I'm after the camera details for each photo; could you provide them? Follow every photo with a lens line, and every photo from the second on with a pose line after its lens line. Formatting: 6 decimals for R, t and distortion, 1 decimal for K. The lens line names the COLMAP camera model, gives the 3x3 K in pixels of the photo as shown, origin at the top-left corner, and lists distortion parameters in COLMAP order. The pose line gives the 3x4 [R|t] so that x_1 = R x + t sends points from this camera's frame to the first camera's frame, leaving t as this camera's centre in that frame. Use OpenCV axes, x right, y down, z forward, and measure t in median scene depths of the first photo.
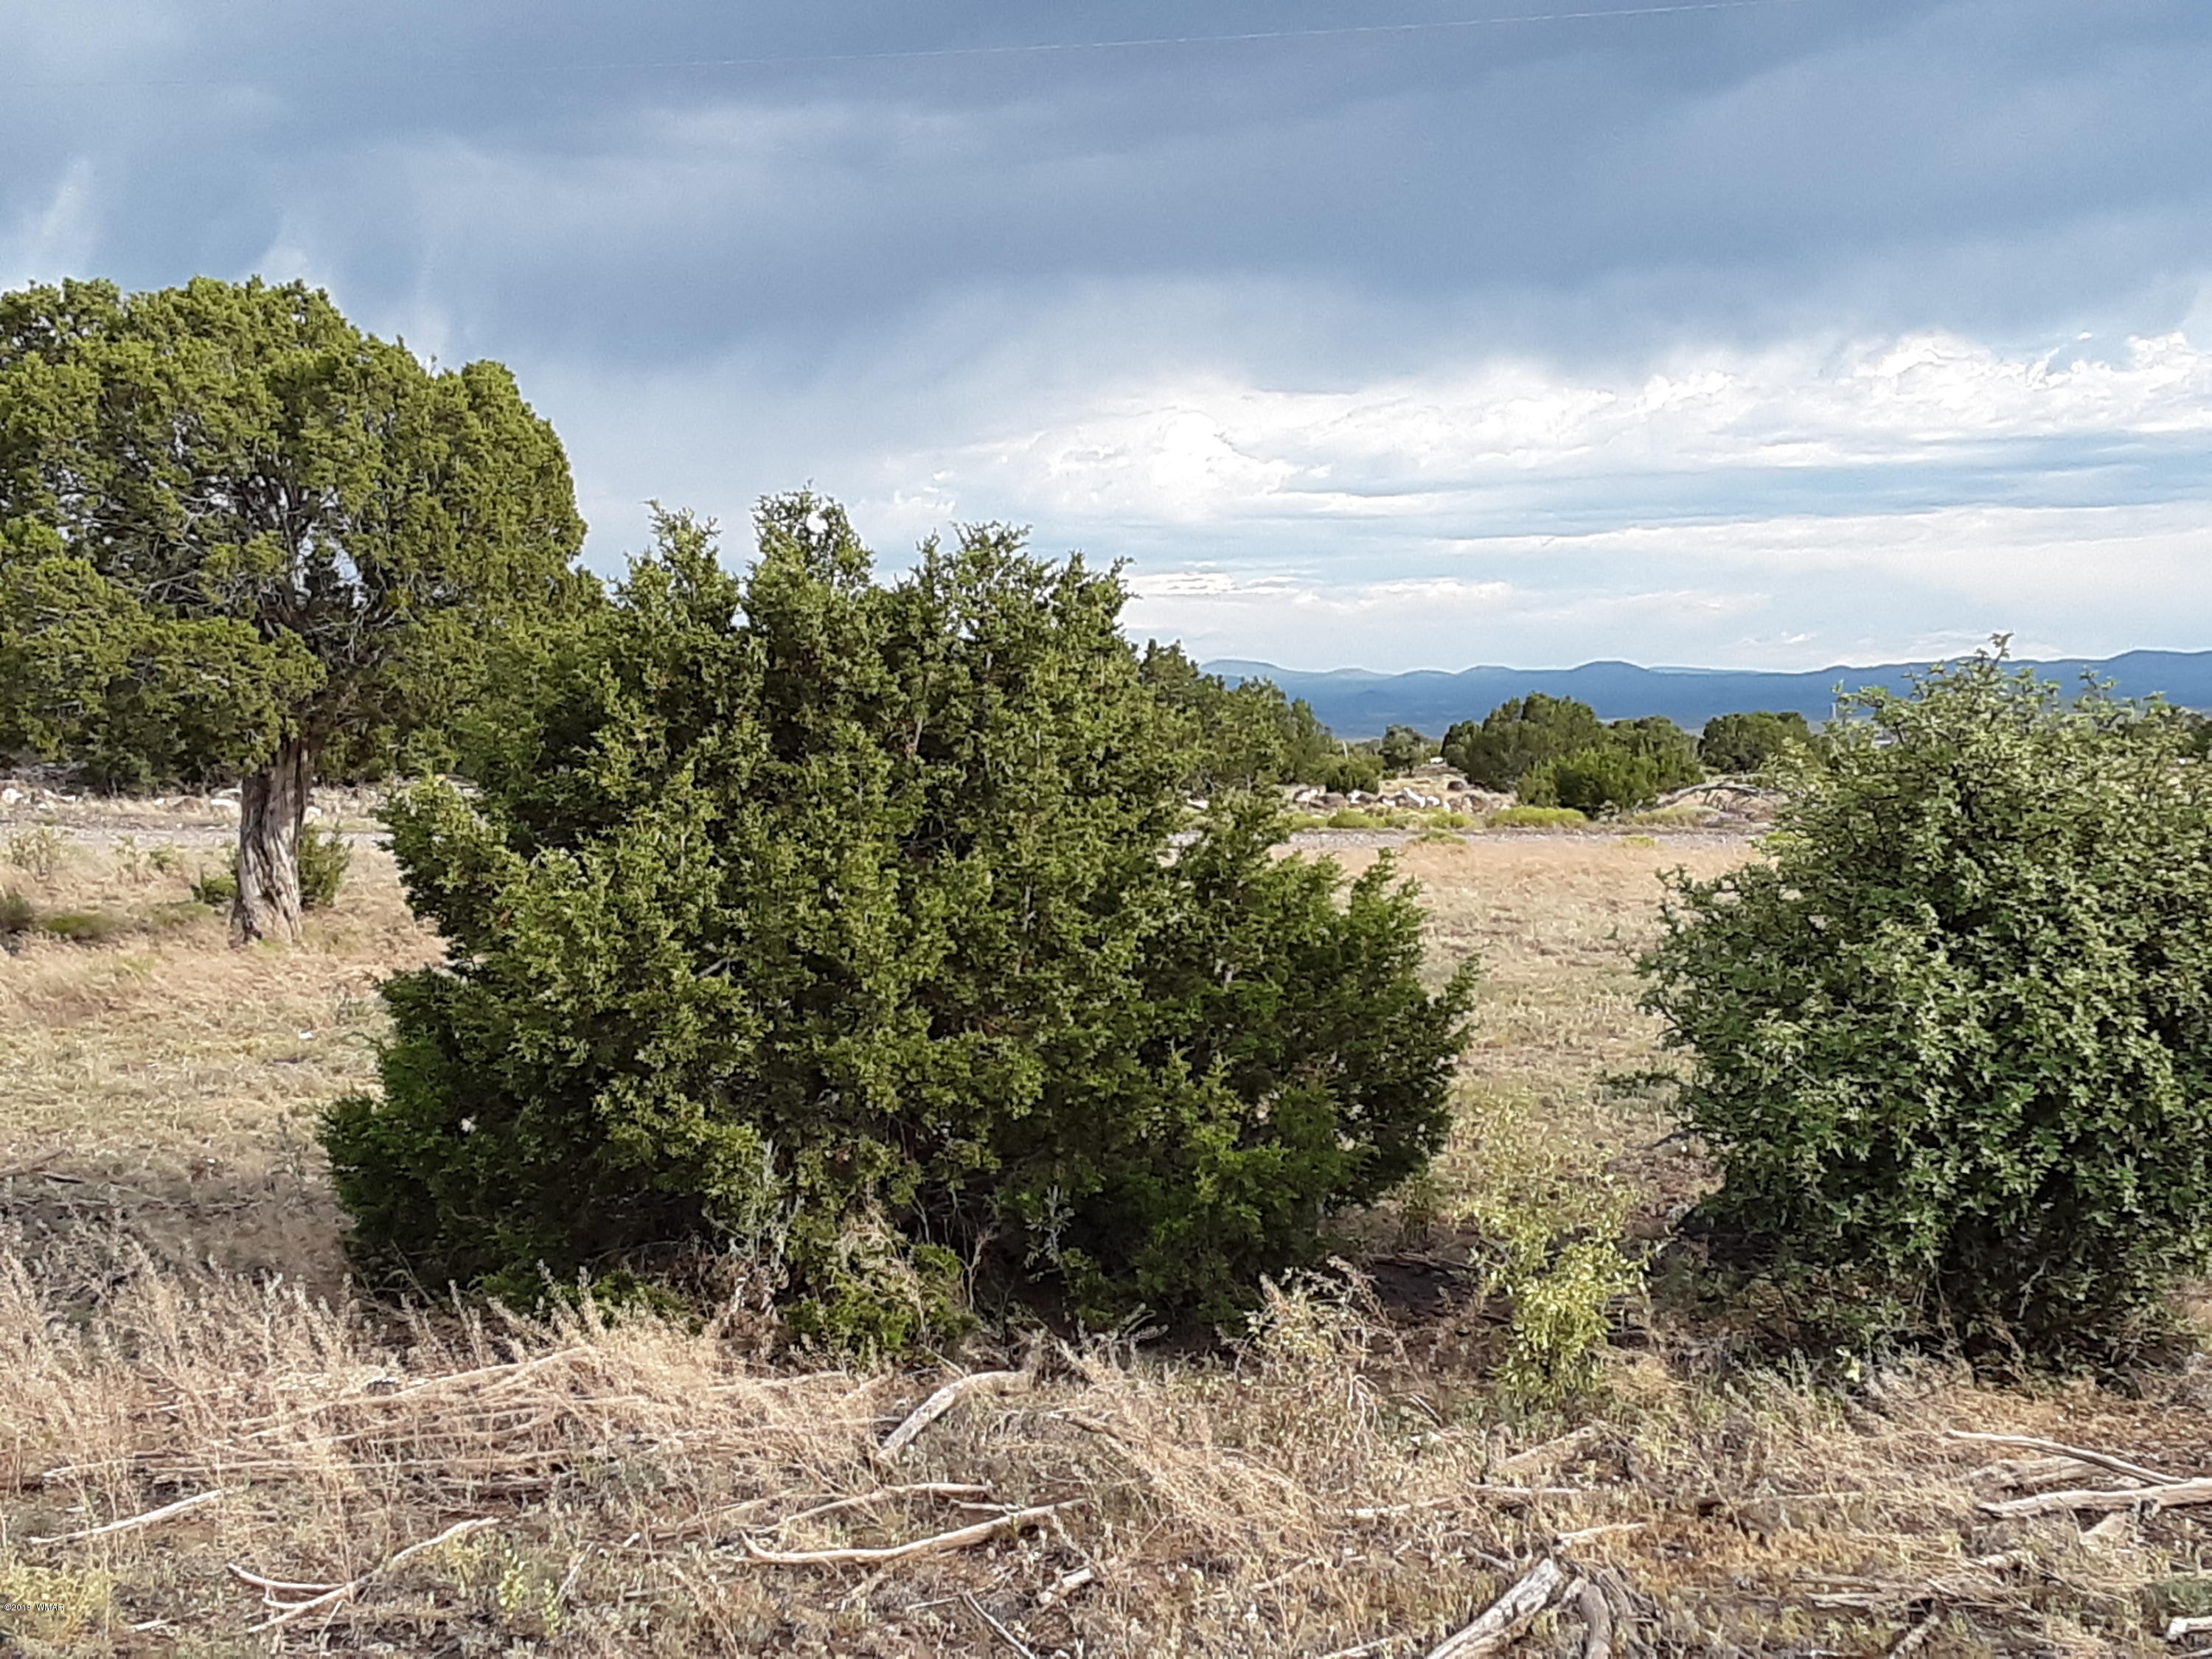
lens RADIAL K [[2930.0, 0, 1181.9], [0, 2930.0, 947.0], [0, 0, 1]] dist [0.087090, -0.013427]
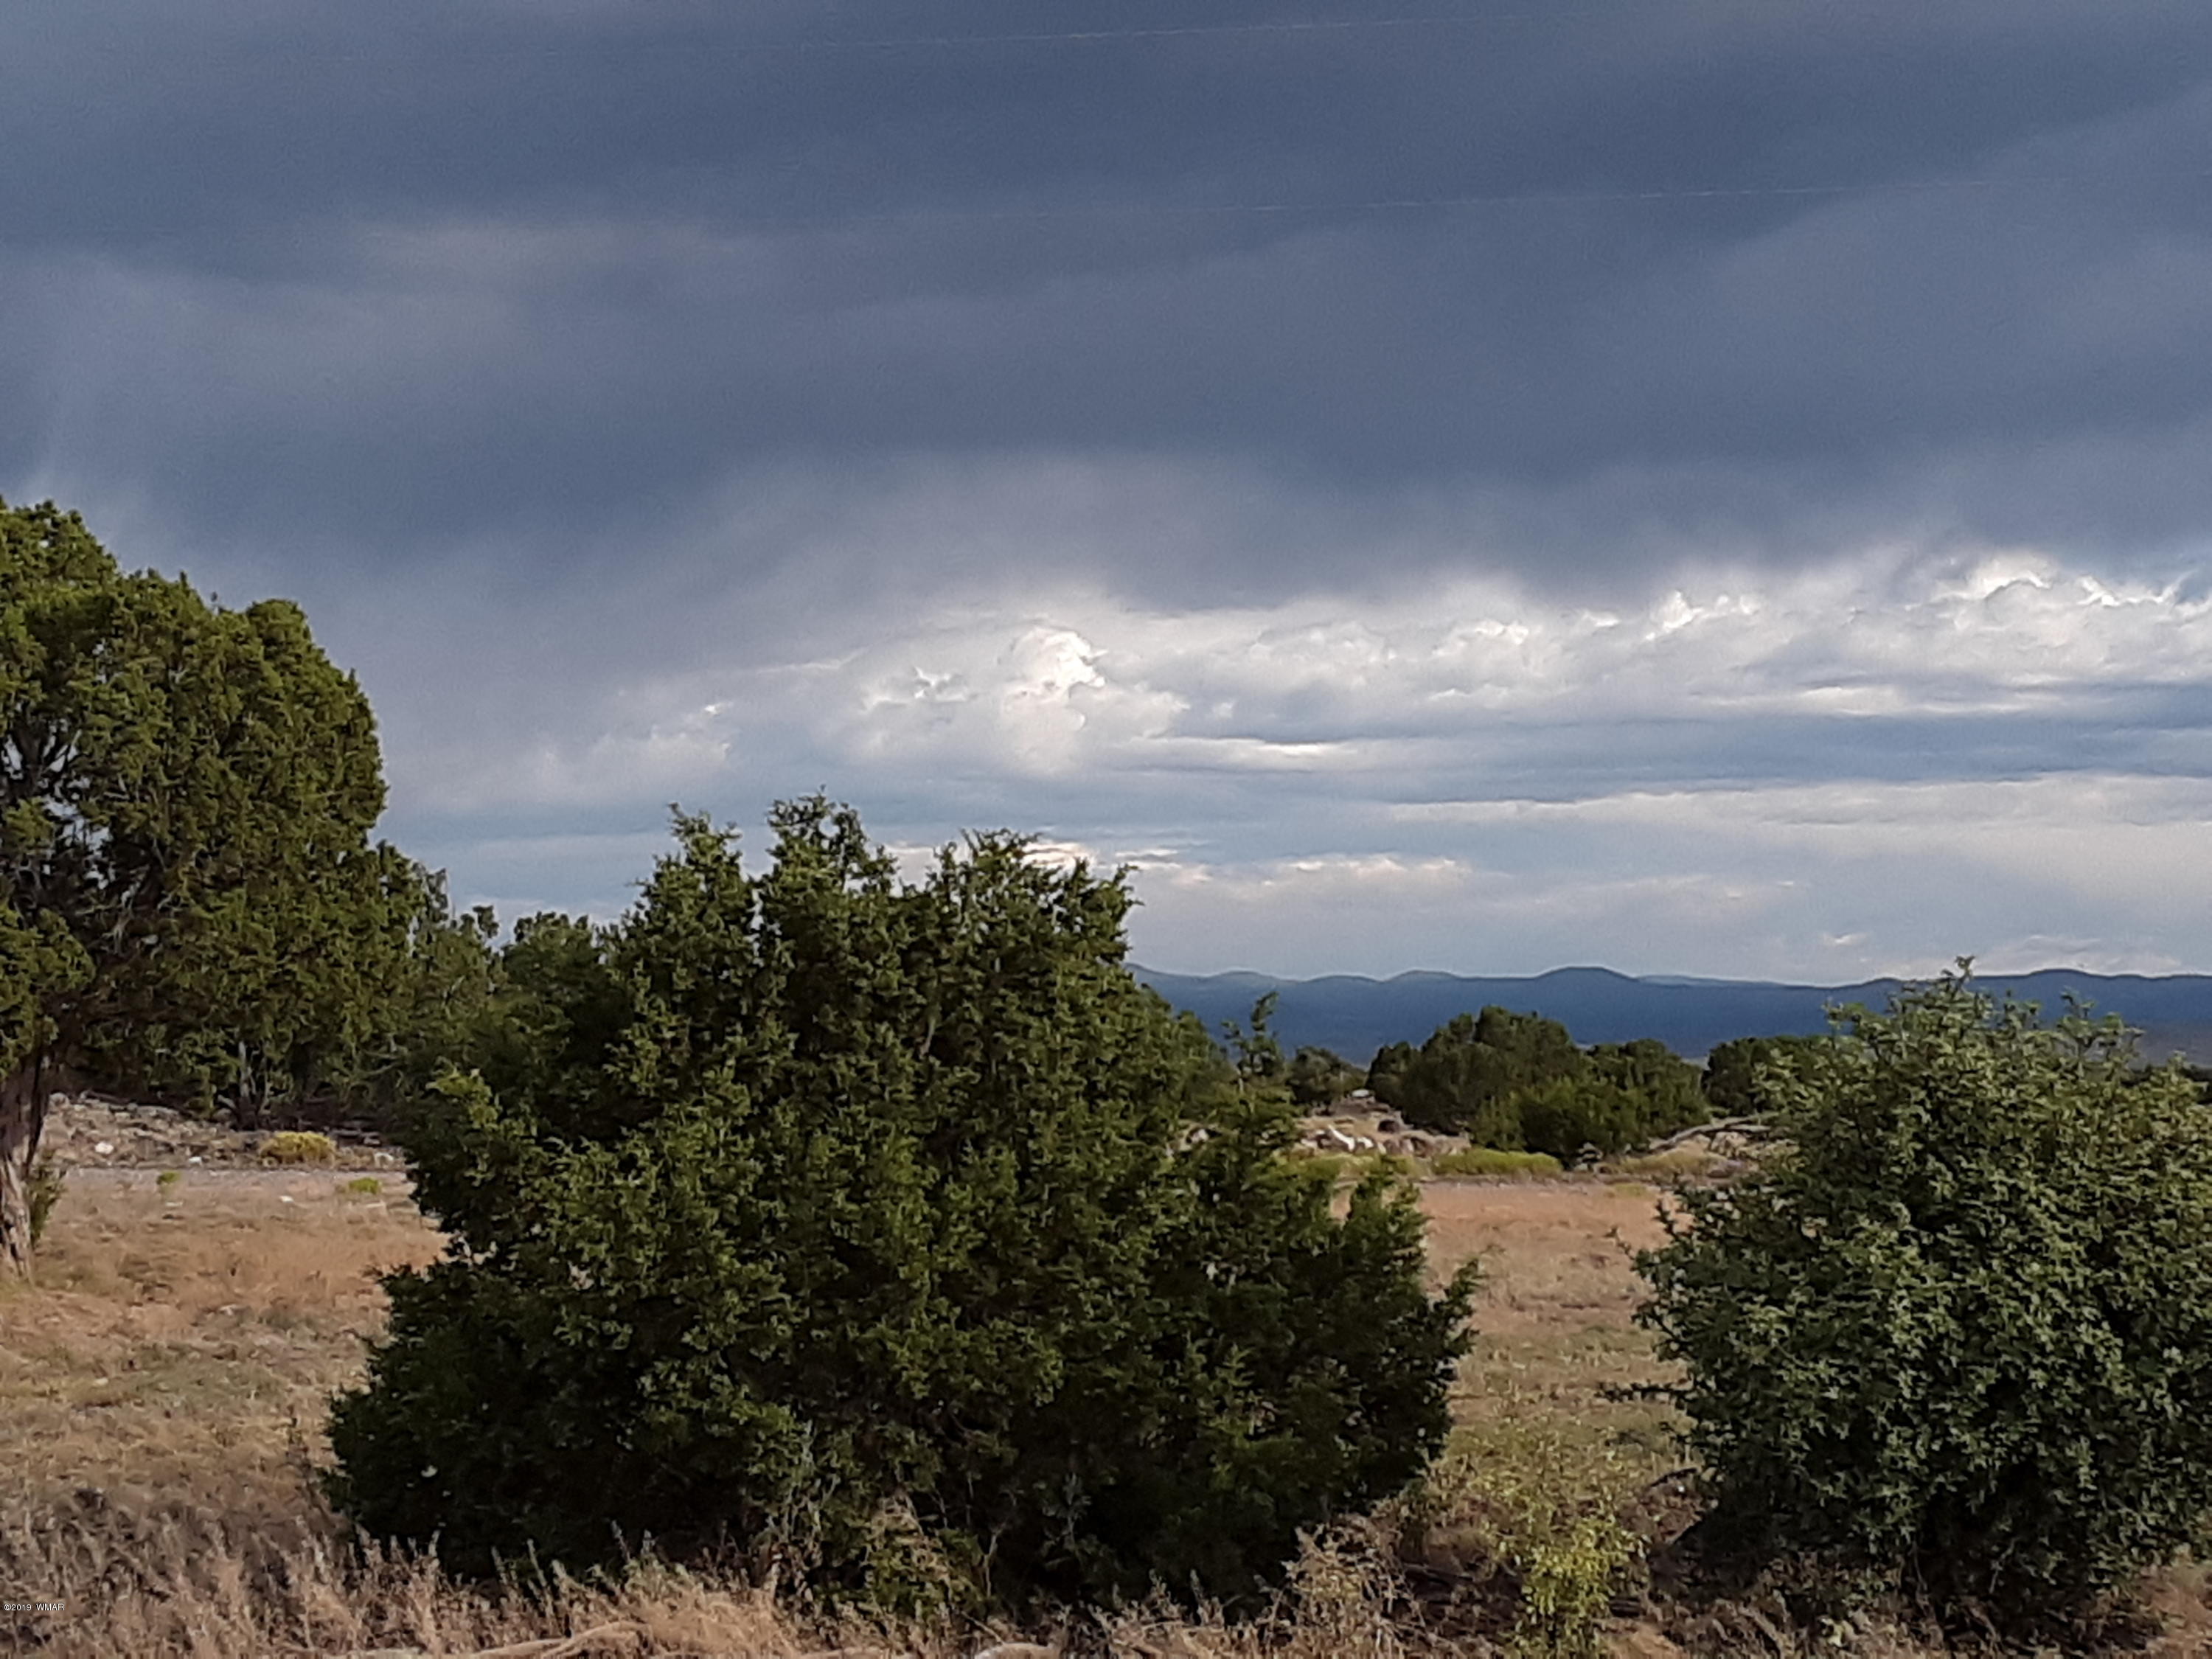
lens RADIAL K [[4123.4, 0, 1175.0], [0, 4123.4, 981.9], [0, 0, 1]] dist [0.128354, -0.315179]
pose [[0.998847, 0.013954, 0.045936, -0.079412], [-0.009727, 0.995803, -0.091001, 0.042495], [-0.047013, 0.090449, 0.994791, -0.476866]]
